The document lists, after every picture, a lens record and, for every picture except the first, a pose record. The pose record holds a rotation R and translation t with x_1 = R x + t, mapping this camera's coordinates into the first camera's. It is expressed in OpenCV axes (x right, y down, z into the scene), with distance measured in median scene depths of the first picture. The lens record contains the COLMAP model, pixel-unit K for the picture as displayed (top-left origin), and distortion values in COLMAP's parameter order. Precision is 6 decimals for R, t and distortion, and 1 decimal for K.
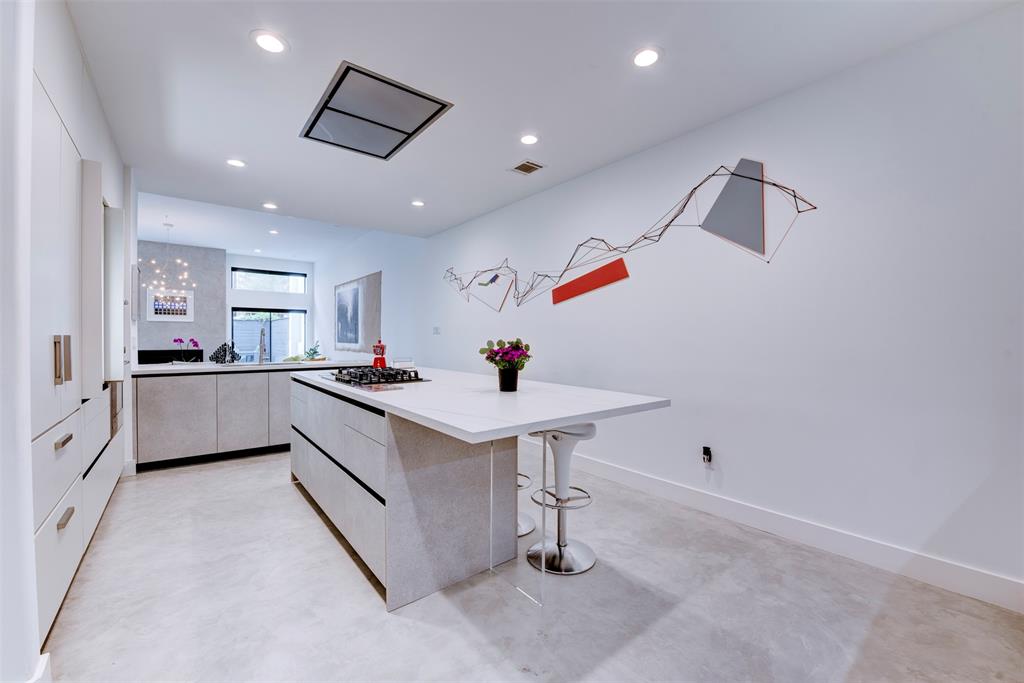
lens RADIAL K [[408.8, 0, 510.7], [0, 408.8, 340.5], [0, 0, 1]] dist [-0.017569, -0.000426]
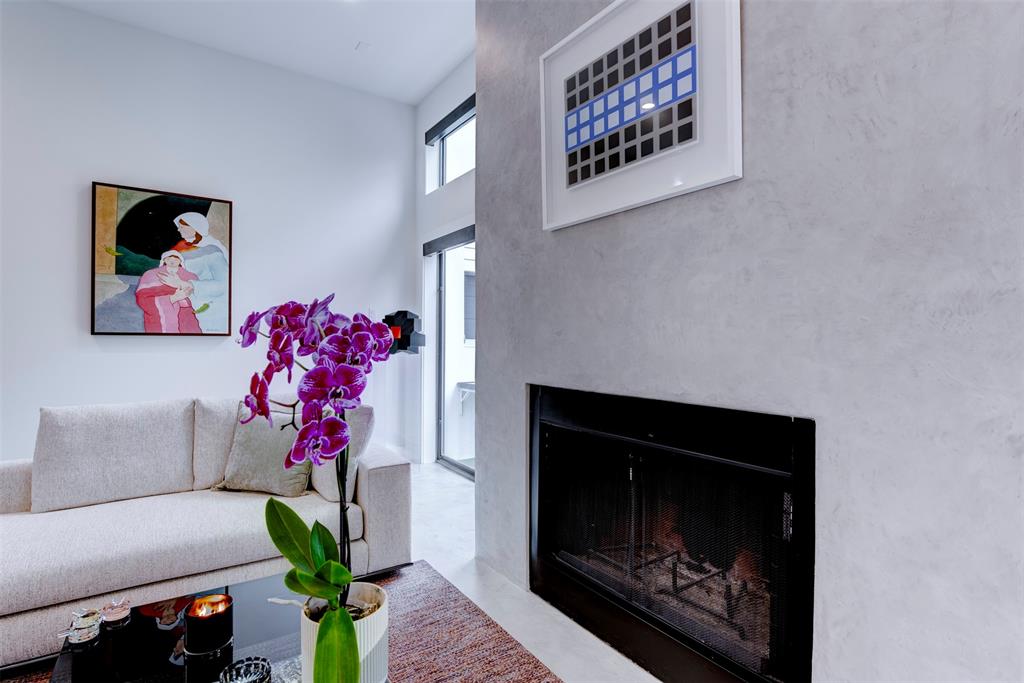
lens RADIAL K [[490.5, 0, 510.6], [0, 490.5, 338.9], [0, 0, 1]] dist [-0.011242, 0.000136]
pose [[-0.071218, -0.006386, -0.997440, -0.809208], [-0.010742, 0.999926, -0.005635, 0.003635], [0.997403, 0.010313, -0.071282, 1.199939]]
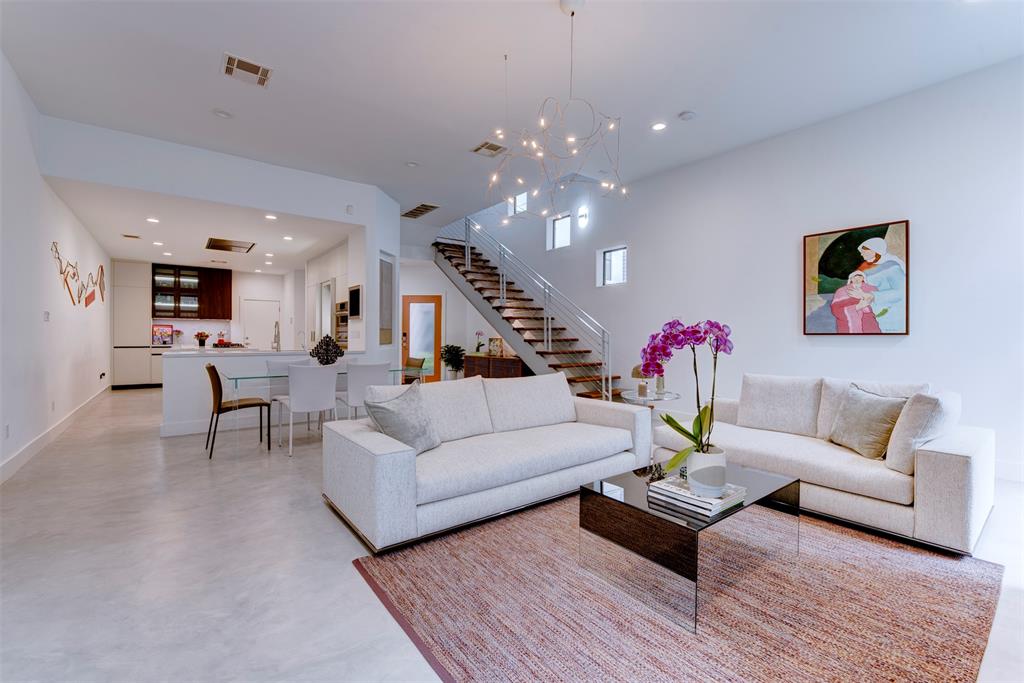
lens RADIAL K [[433.8, 0, 509.1], [0, 433.8, 340.8], [0, 0, 1]] dist [-0.012364, -0.000318]
pose [[-0.999804, -0.005343, 0.019083, -0.818961], [-0.005067, 0.999883, 0.014452, 0.003089], [-0.019158, 0.014353, -0.999713, 1.402724]]
